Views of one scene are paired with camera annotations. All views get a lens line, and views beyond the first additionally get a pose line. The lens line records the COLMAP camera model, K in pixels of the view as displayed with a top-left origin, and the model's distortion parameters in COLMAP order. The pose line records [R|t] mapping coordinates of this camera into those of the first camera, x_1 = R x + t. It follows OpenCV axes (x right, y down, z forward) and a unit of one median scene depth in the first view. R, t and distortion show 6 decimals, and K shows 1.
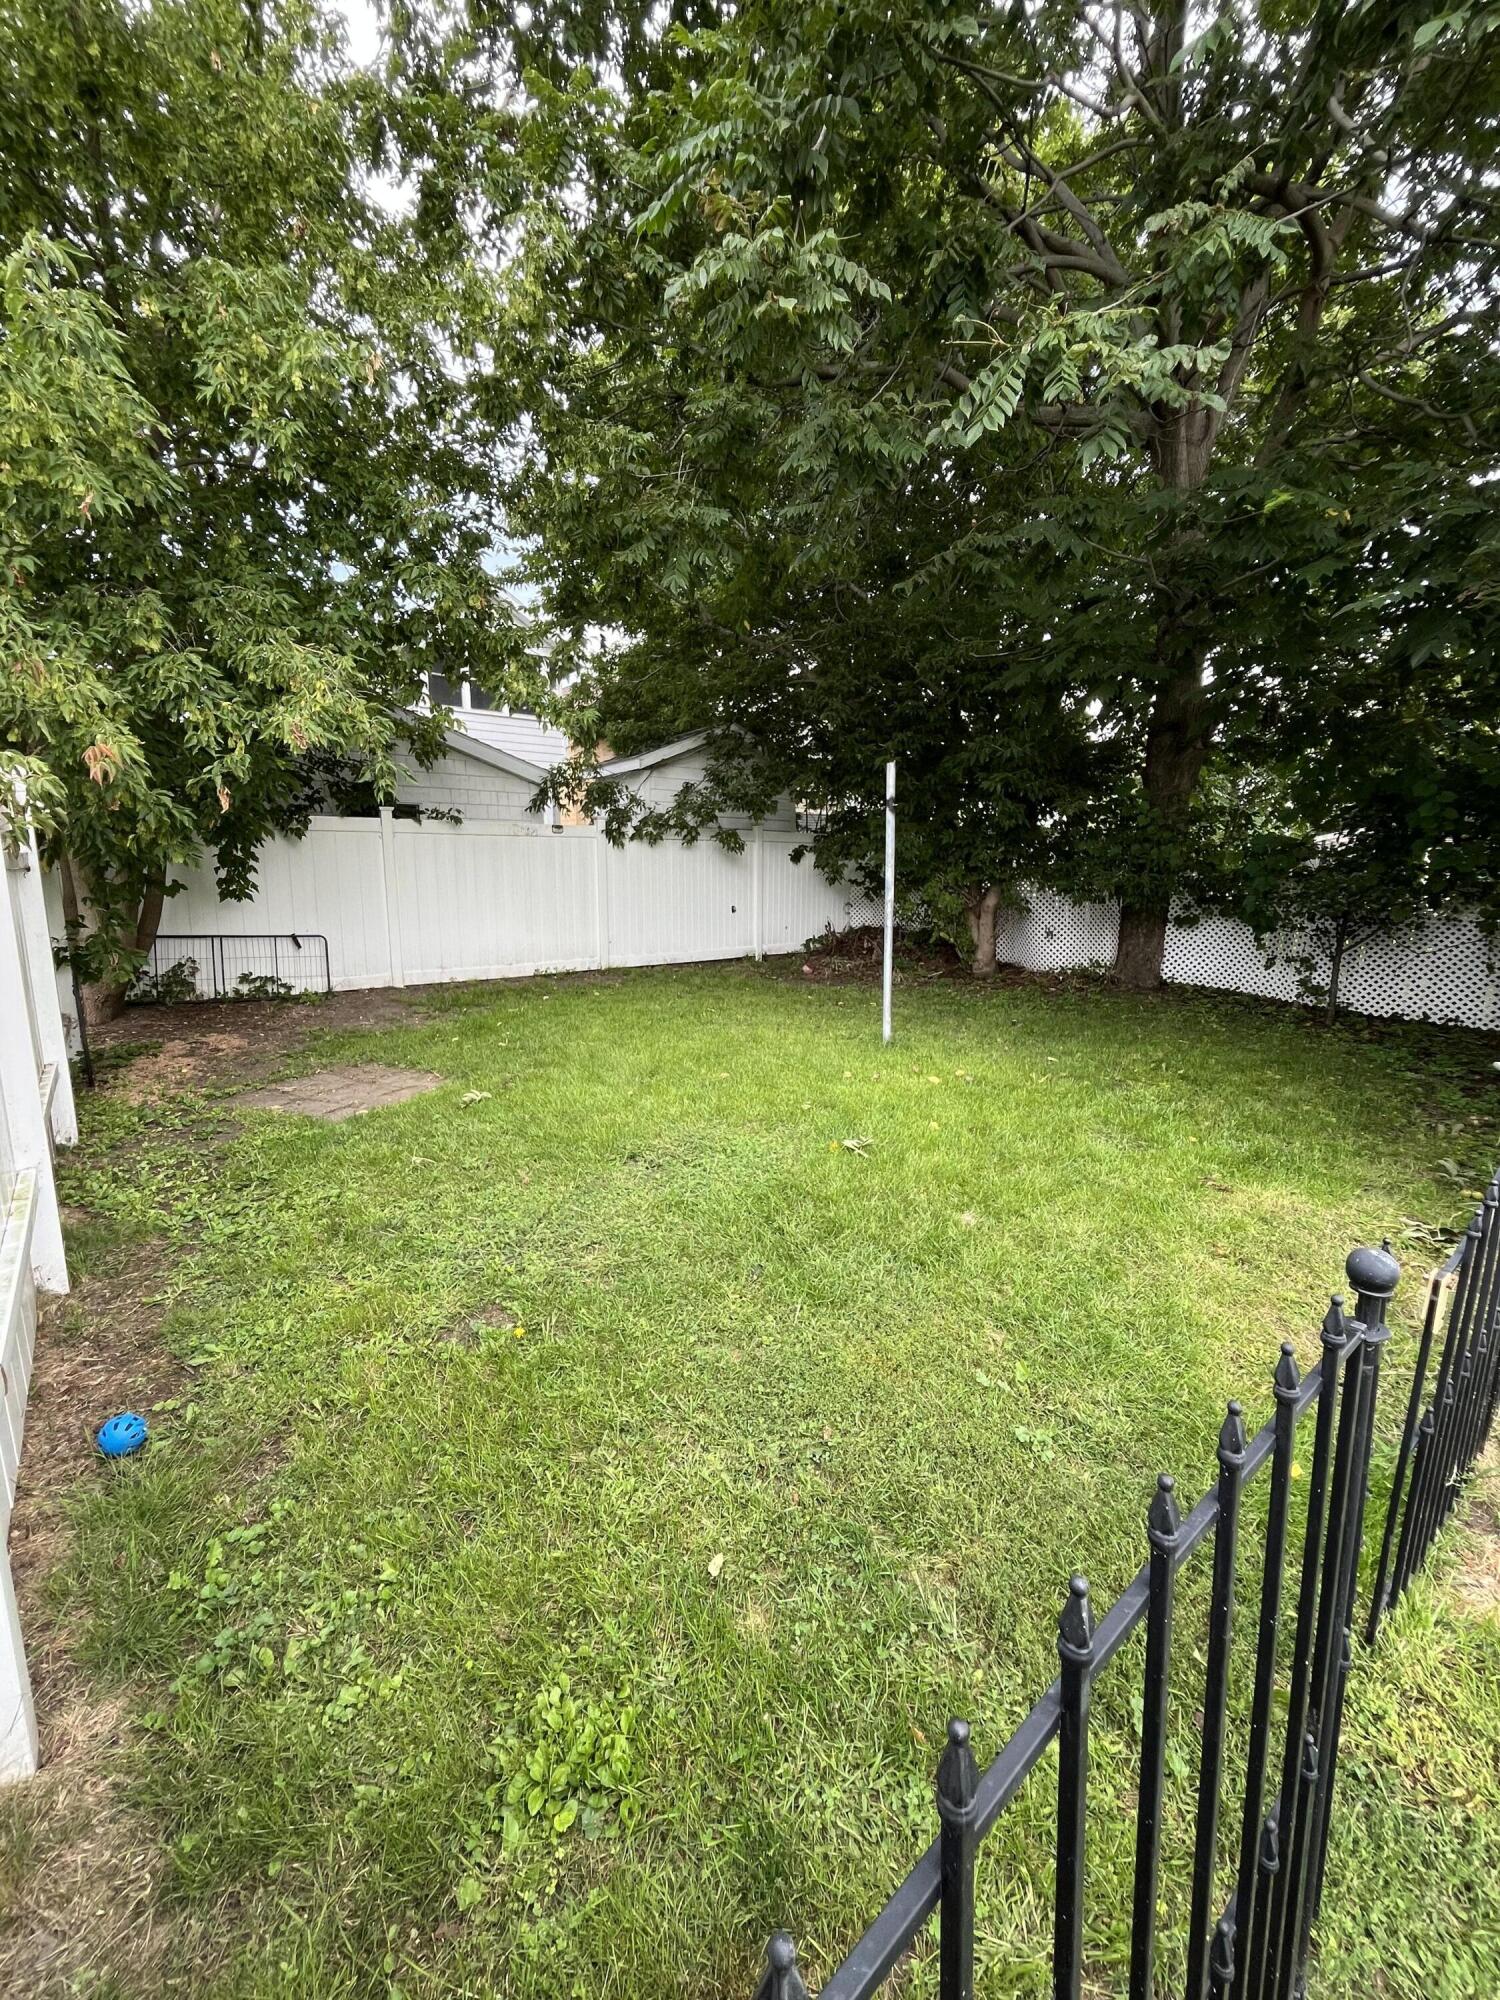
lens RADIAL K [[814.9, 0, 753.3], [0, 814.9, 995.8], [0, 0, 1]] dist [-0.001443, -0.000388]
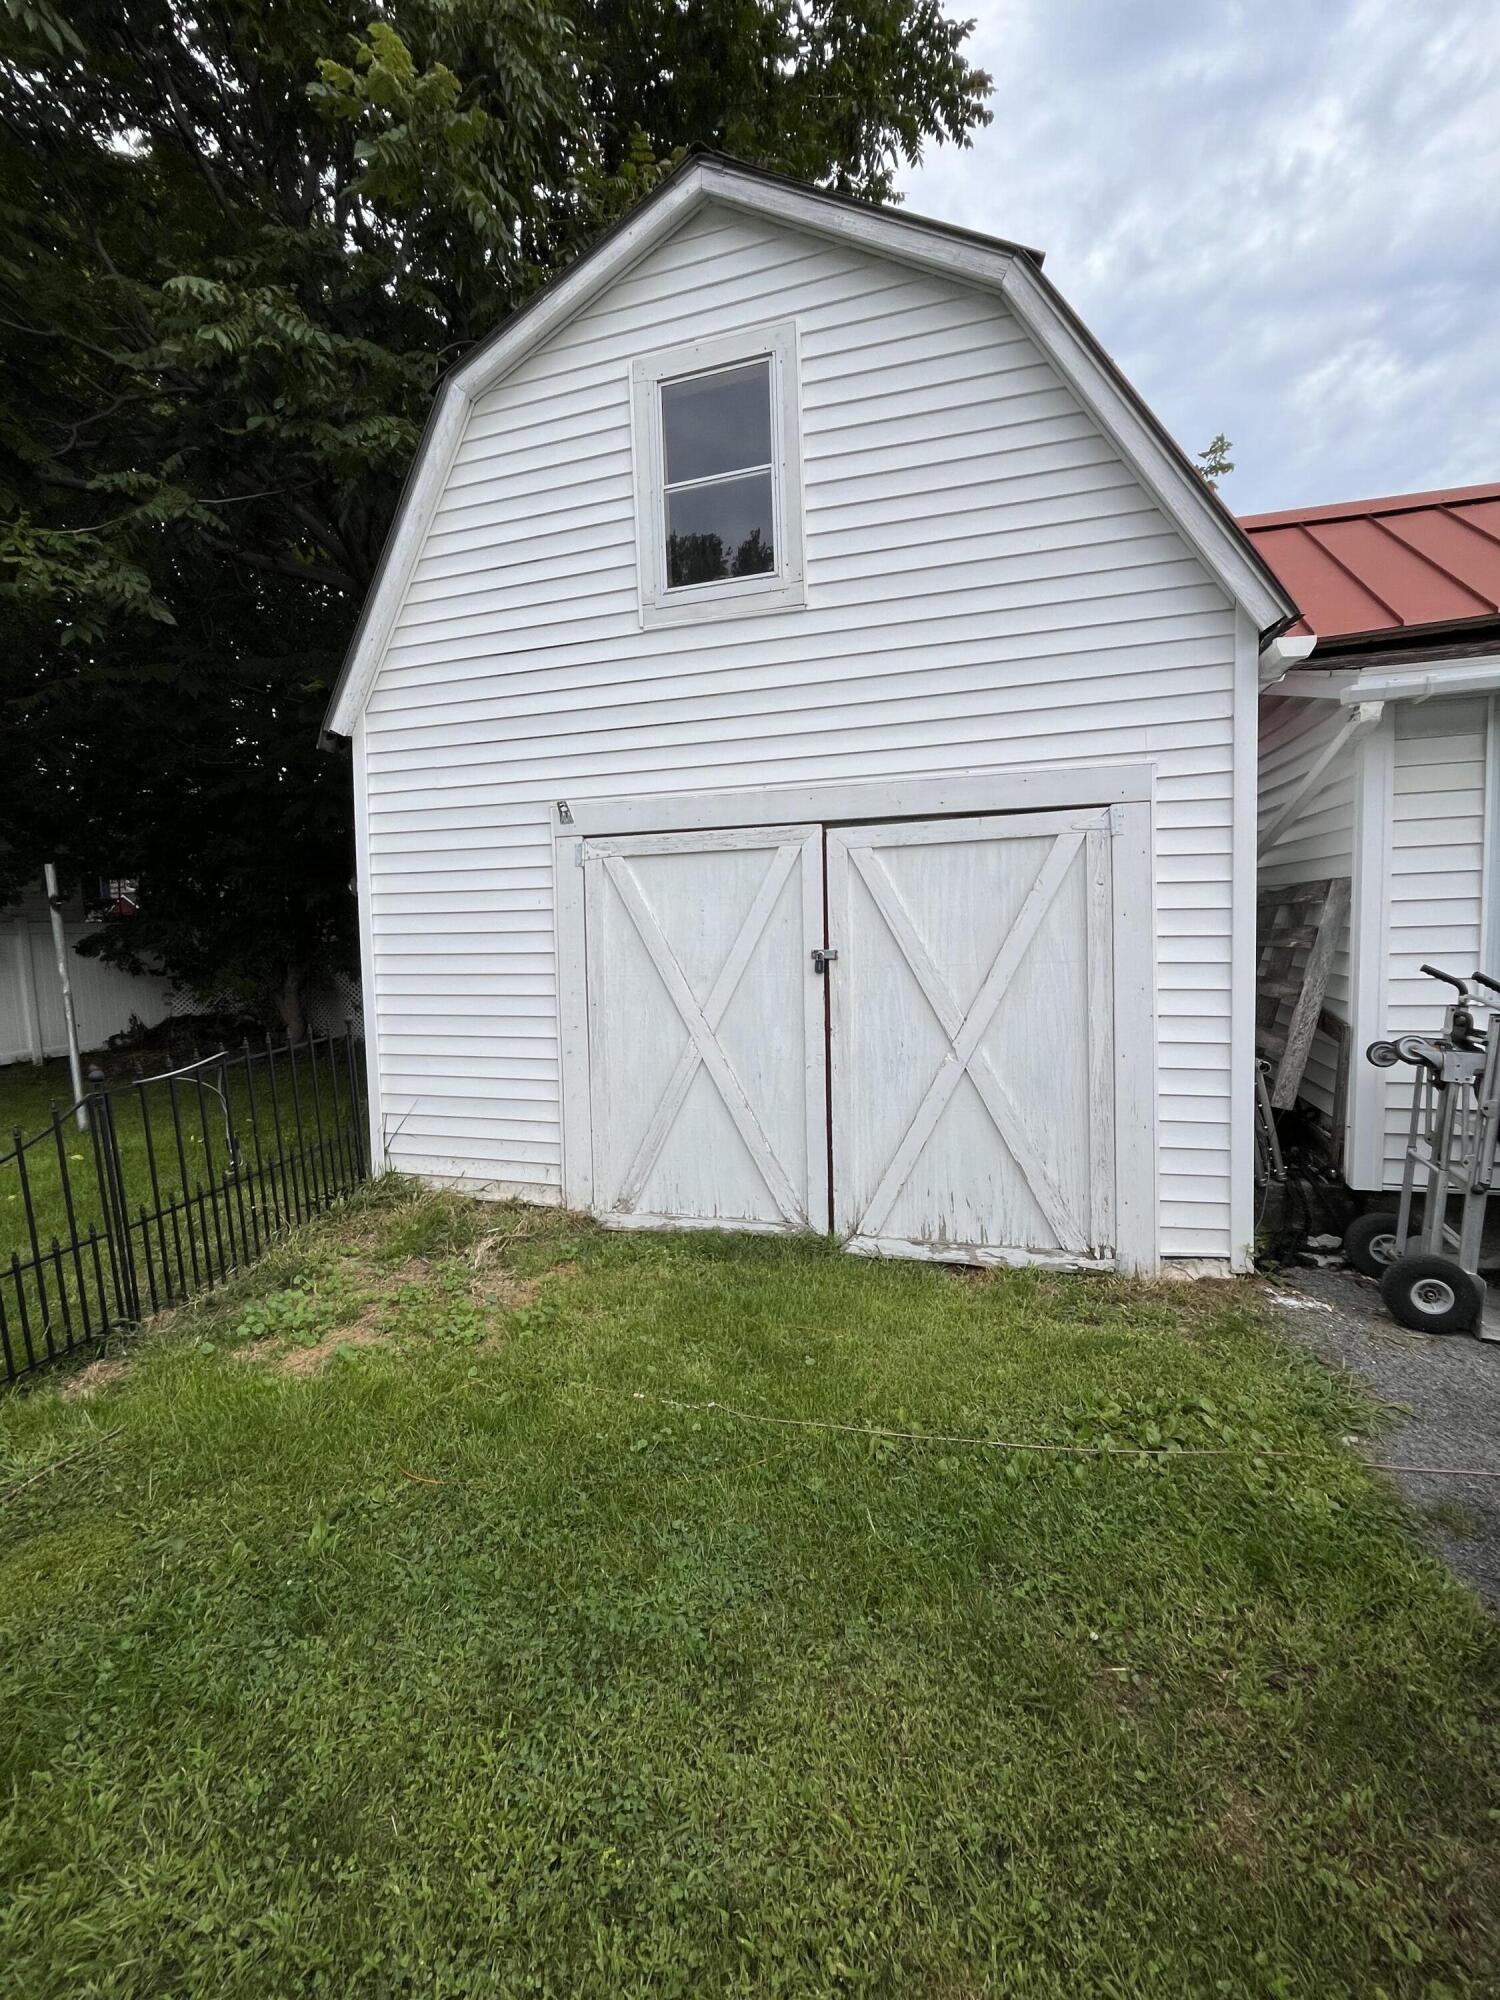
lens RADIAL K [[814.9, 0, 753.3], [0, 814.9, 995.8], [0, 0, 1]] dist [-0.001443, -0.000388]
pose [[0.833067, -0.087514, 0.546206, 0.245767], [0.134344, 0.989852, -0.046303, 0.038240], [-0.536611, 0.111953, 0.836370, -0.250525]]
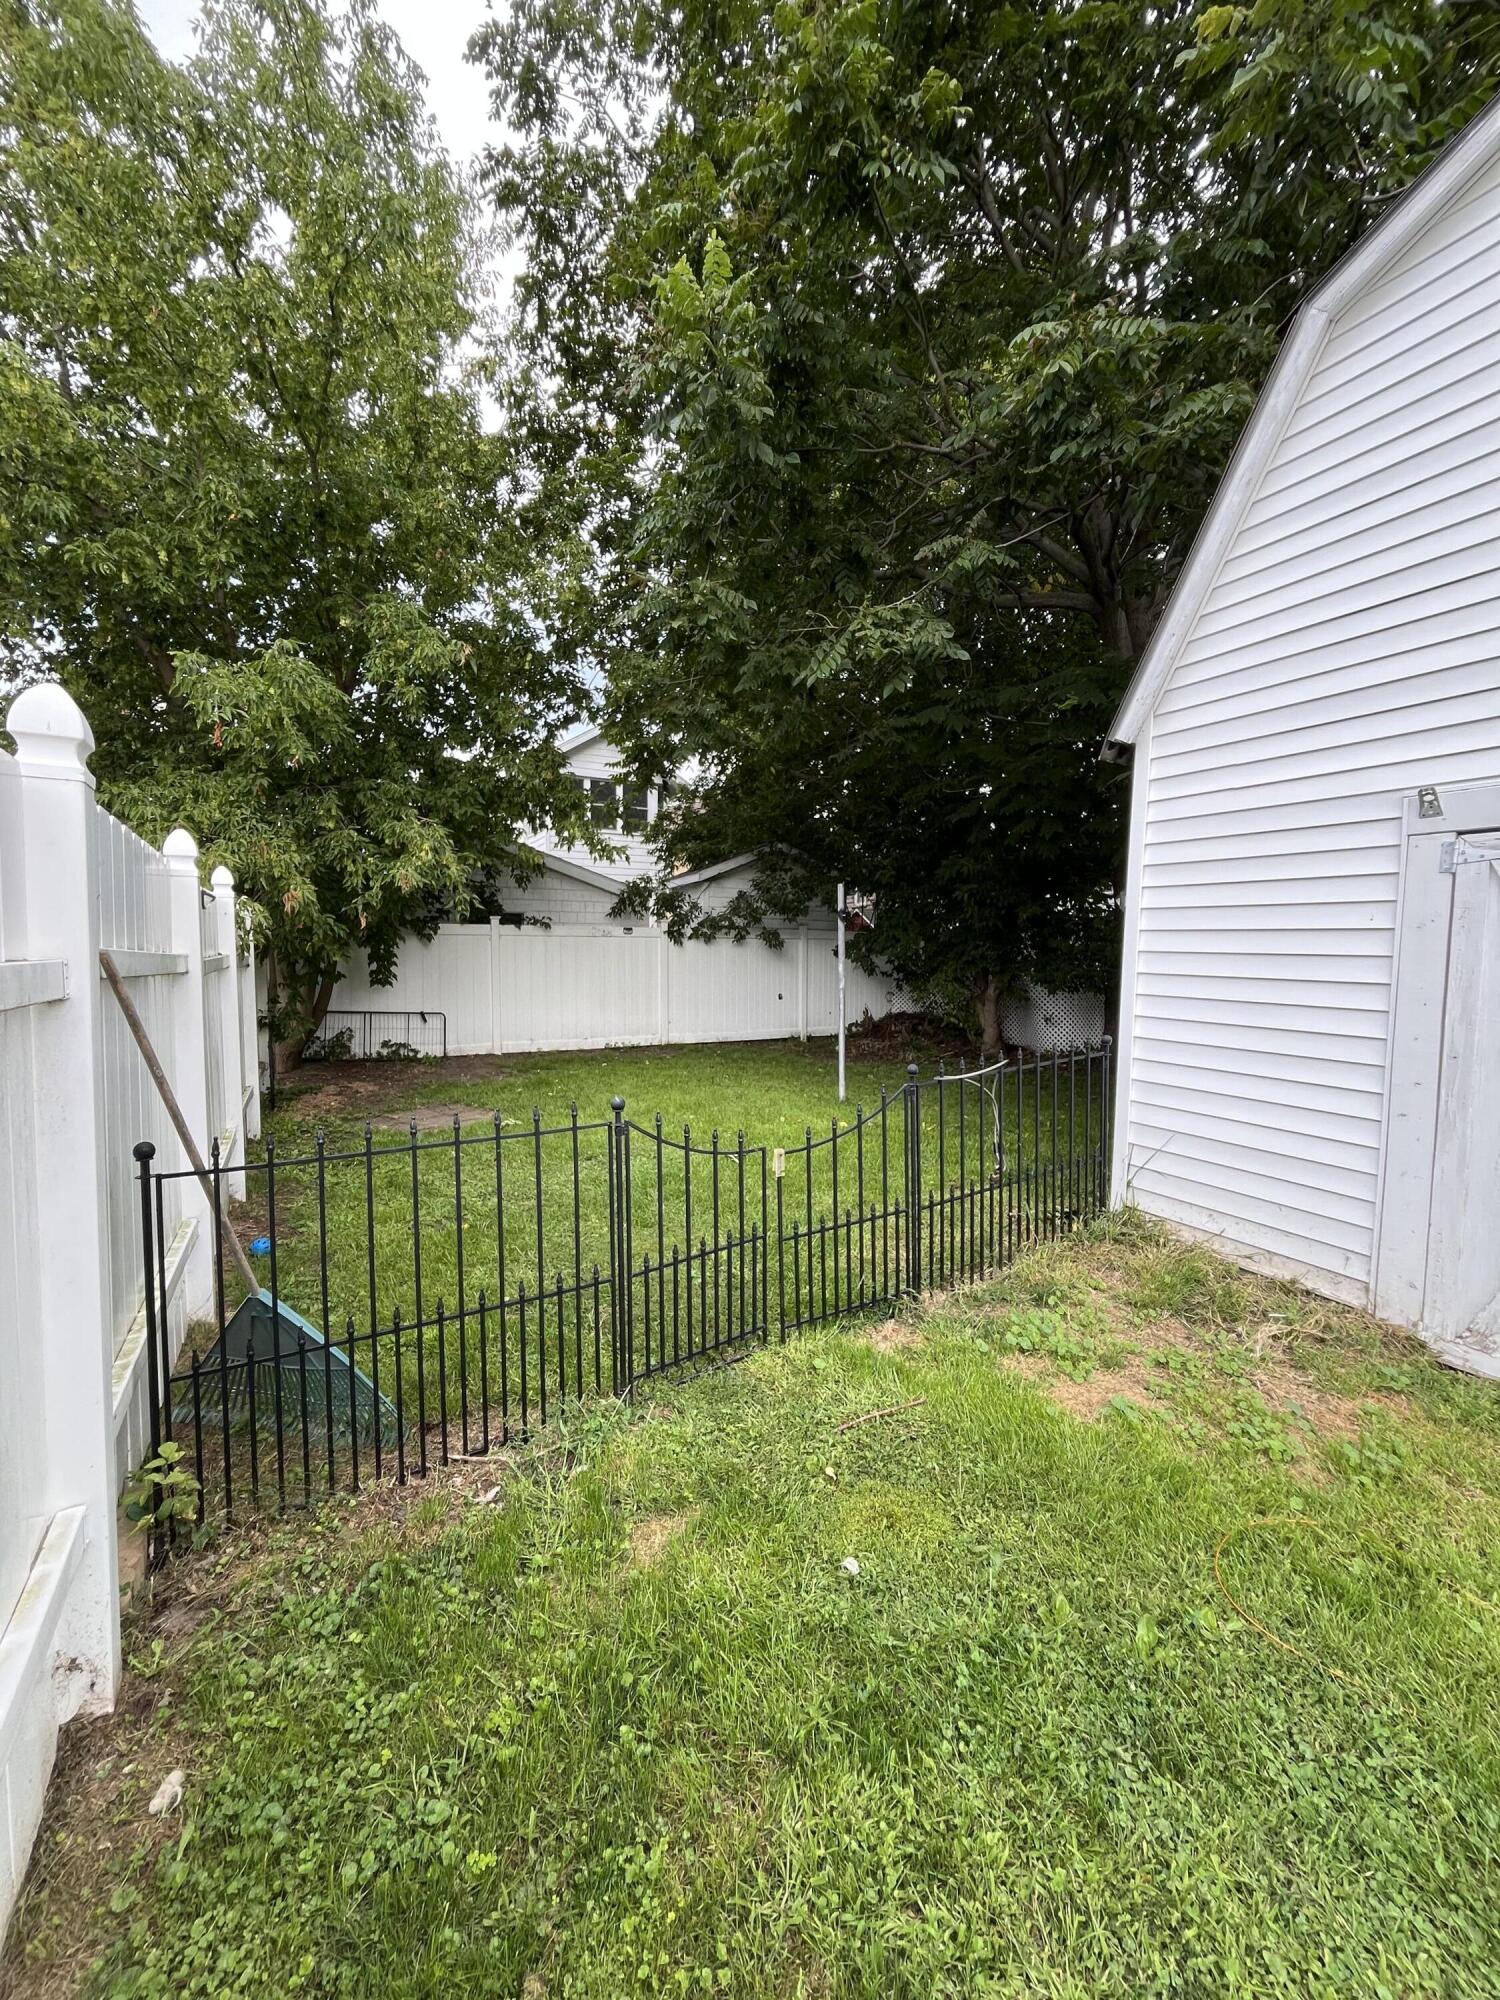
lens RADIAL K [[814.9, 0, 753.3], [0, 814.9, 995.8], [0, 0, 1]] dist [-0.001443, -0.000388]
pose [[0.985083, 0.006347, -0.171960, 0.182854], [-0.025357, 0.993764, -0.108584, 0.027031], [0.170199, 0.111325, 0.979101, -0.197118]]
